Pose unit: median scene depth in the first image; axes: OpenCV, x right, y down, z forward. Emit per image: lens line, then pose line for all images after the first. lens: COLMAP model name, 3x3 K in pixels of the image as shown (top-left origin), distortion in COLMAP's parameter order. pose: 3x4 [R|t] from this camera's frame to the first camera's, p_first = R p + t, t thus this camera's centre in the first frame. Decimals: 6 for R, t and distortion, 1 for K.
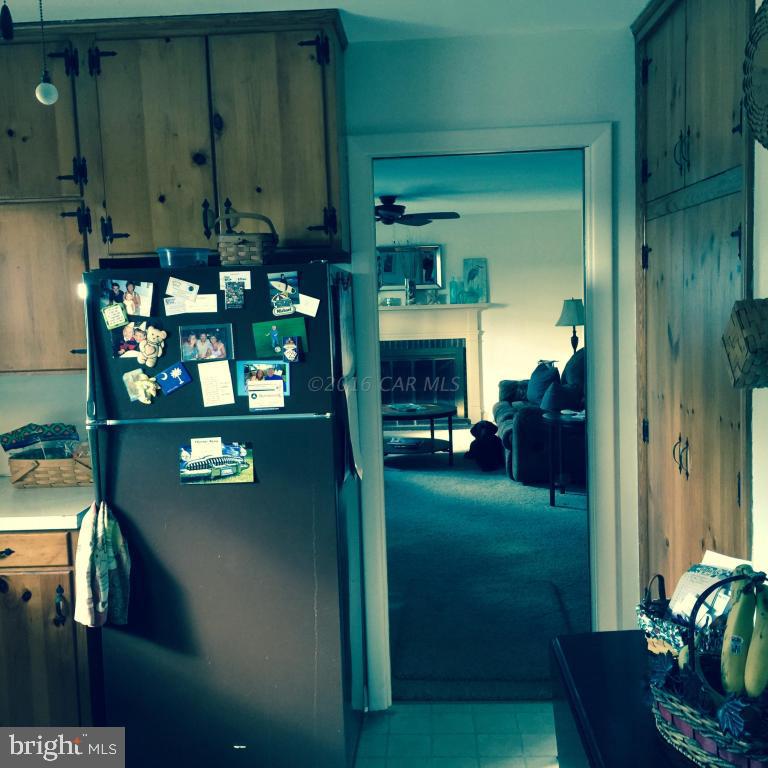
lens RADIAL K [[878.9, 0, 385.7], [0, 878.9, 383.6], [0, 0, 1]] dist [0.031601, 0.000000]
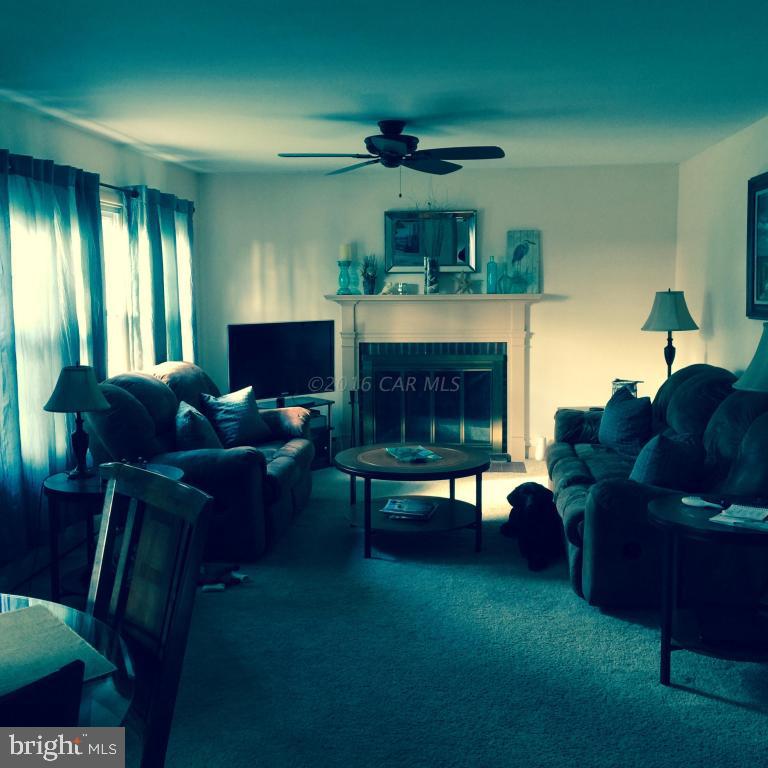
lens RADIAL K [[878.9, 0, 382.1], [0, 878.9, 384.3], [0, 0, 1]] dist [0.031601, 0.000000]
pose [[0.998413, 0.029991, -0.047673, 0.025030], [-0.029290, 0.999453, 0.015333, -0.026051], [0.048107, -0.013913, 0.998745, 0.287088]]
